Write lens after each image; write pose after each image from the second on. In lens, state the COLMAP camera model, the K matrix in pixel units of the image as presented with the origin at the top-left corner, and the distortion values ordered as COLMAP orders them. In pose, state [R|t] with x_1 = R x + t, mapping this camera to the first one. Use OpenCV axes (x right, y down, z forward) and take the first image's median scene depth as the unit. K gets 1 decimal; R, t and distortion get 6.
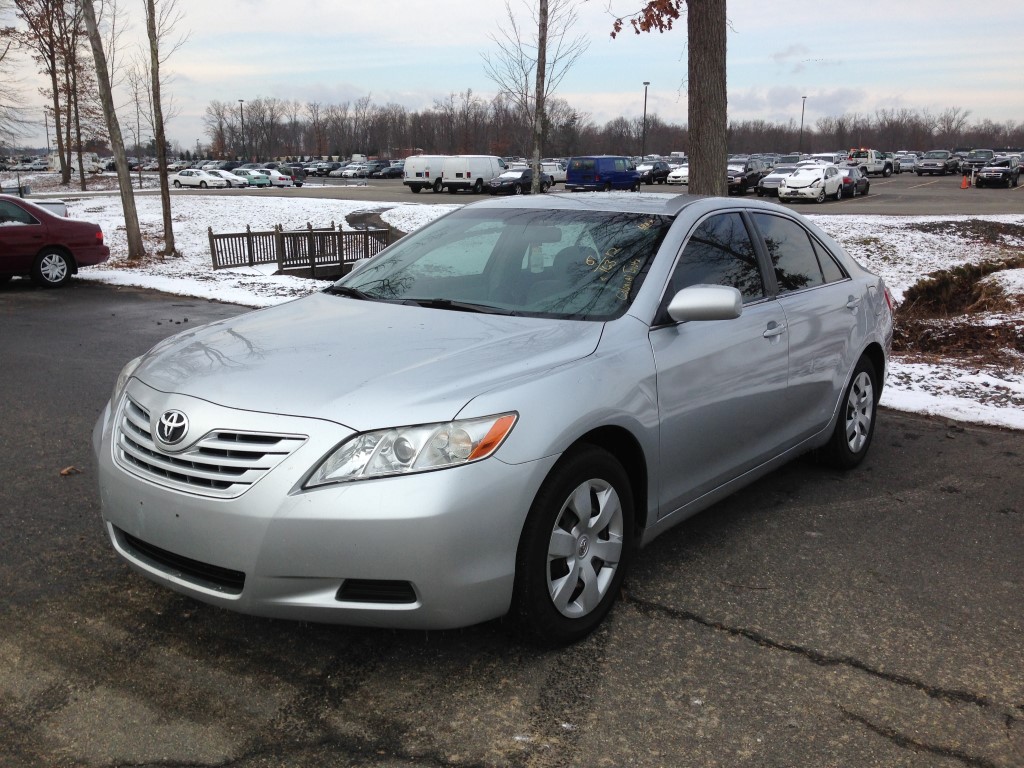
lens RADIAL K [[970.1, 0, 499.3], [0, 970.1, 385.1], [0, 0, 1]] dist [0.183171, -0.326577]
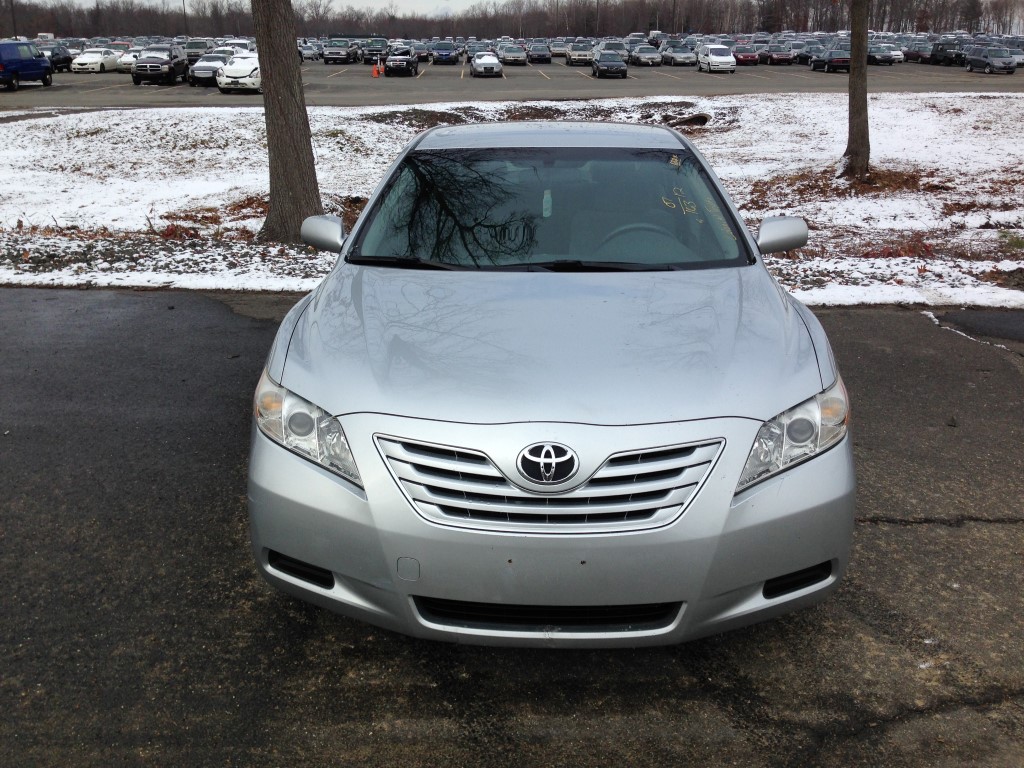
lens RADIAL K [[970.1, 0, 499.3], [0, 970.1, 385.1], [0, 0, 1]] dist [0.183171, -0.326577]
pose [[0.805487, -0.195736, 0.559354, -0.112174], [0.132331, 0.979453, 0.152182, -0.021068], [-0.577649, -0.048561, 0.814839, 0.049668]]
